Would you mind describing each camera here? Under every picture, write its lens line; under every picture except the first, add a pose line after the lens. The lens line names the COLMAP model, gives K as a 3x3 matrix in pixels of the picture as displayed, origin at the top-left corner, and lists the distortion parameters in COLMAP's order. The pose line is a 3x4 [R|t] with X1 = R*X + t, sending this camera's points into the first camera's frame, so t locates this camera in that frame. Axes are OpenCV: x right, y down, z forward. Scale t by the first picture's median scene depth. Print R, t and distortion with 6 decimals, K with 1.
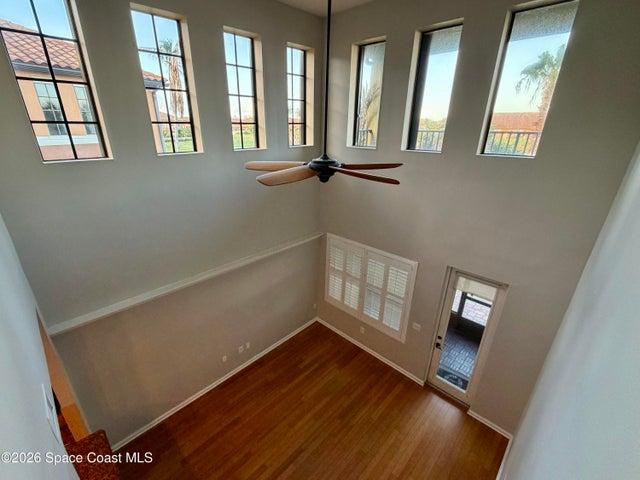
lens RADIAL K [[288.1, 0, 313.3], [0, 288.1, 244.8], [0, 0, 1]] dist [0.003025, 0.000068]
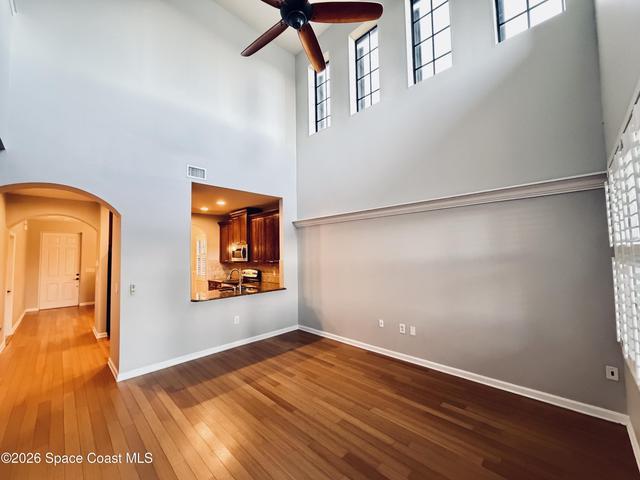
lens RADIAL K [[255.3, 0, 314.8], [0, 255.3, 239.8], [0, 0, 1]] dist [-0.014065, 0.000405]
pose [[-0.013900, -0.071780, -0.997324, 0.484801], [-0.370564, 0.926766, -0.061537, 0.287474], [0.928703, 0.368716, -0.039482, 0.759606]]
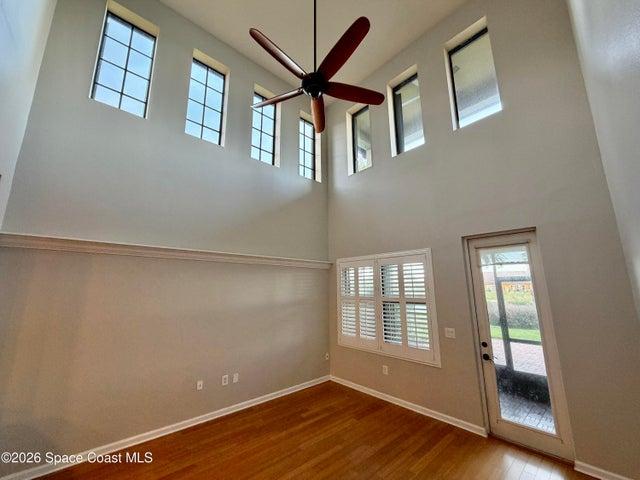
lens RADIAL K [[255.3, 0, 323.7], [0, 255.3, 237.5], [0, 0, 1]] dist [-0.014065, 0.000405]
pose [[0.998504, -0.030074, -0.045661, 0.053664], [-0.000347, 0.831634, -0.555323, 0.446911], [0.054674, 0.554508, 0.830380, 0.261308]]
